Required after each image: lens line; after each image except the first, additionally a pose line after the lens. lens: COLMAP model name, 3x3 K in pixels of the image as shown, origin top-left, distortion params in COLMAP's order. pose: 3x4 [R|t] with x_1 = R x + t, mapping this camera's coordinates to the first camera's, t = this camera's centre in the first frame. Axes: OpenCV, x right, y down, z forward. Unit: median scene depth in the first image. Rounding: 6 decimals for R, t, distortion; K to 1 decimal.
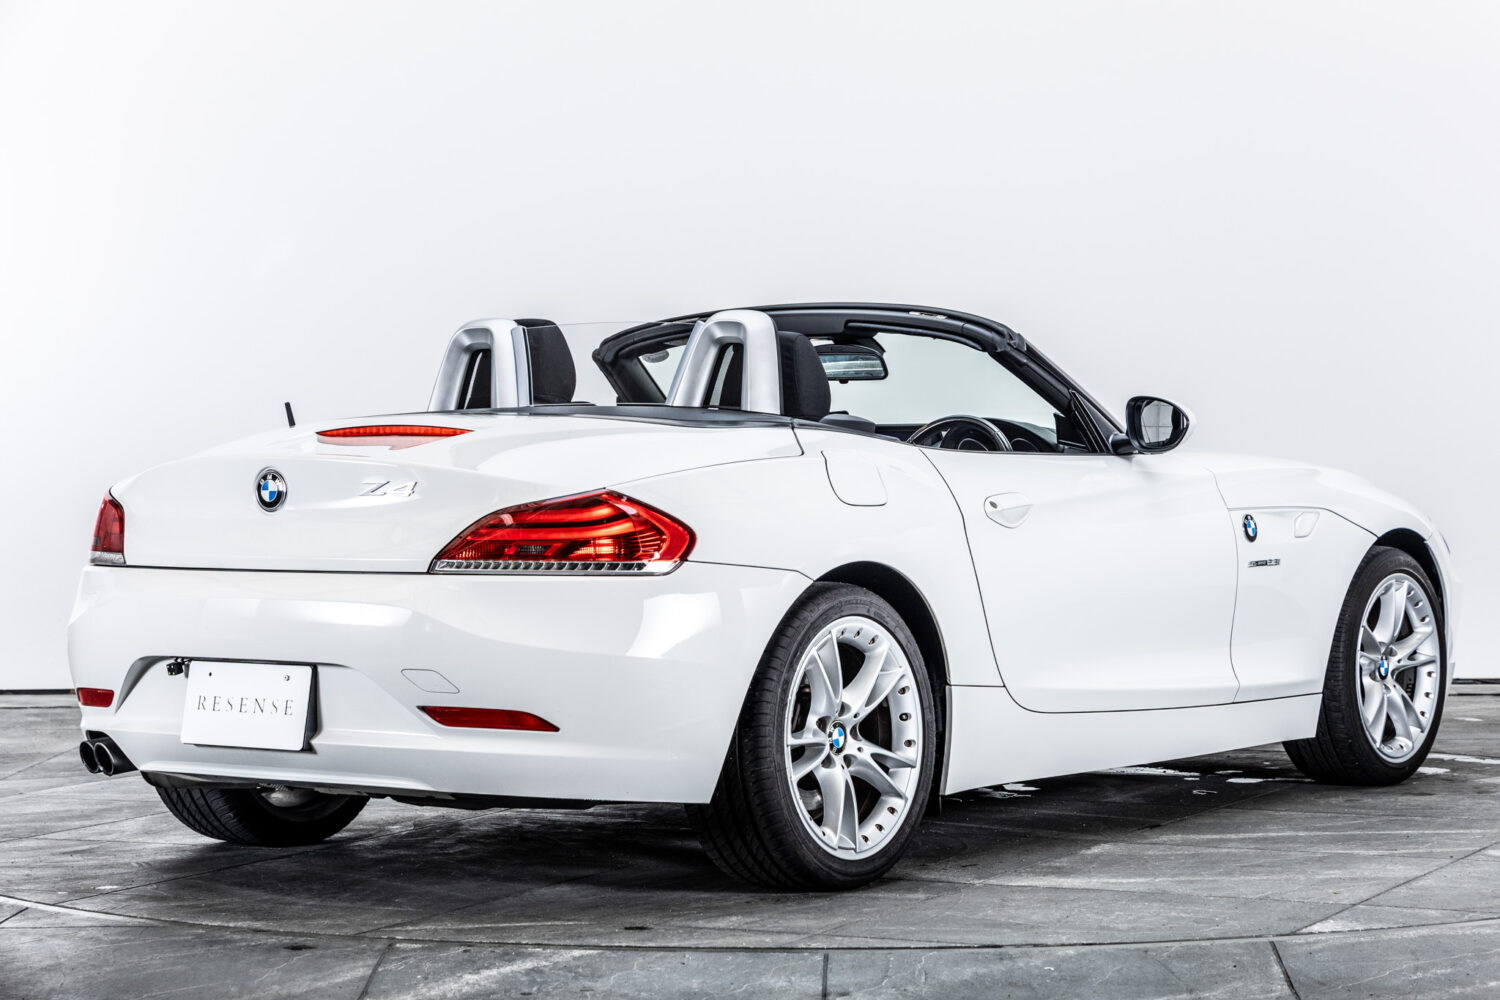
lens RADIAL K [[3606.6, 0, 750.0], [0, 3606.6, 500.0], [0, 0, 1]] dist [-0.038614, 0.097460]
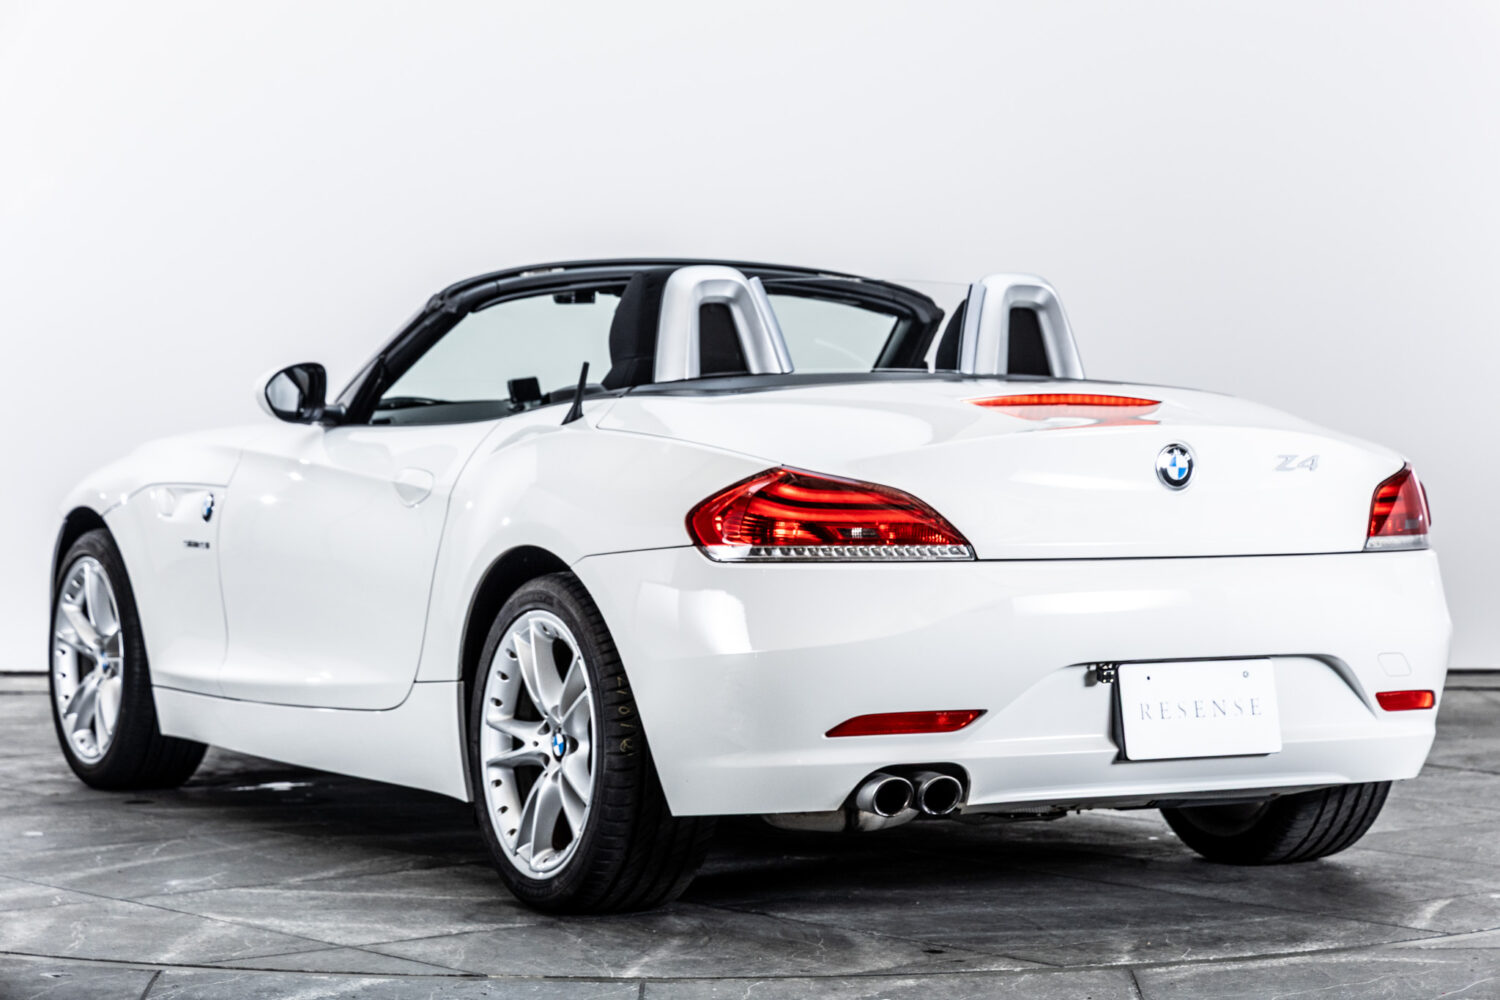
lens RADIAL K [[4090.4, 0, 750.0], [0, 4090.4, 500.0], [0, 0, 1]] dist [-0.051804, -0.976161]
pose [[0.416146, -0.016582, 0.909147, -1.052116], [0.012444, 0.999844, 0.012540, -0.008138], [-0.909213, 0.006095, 0.416287, 0.652466]]
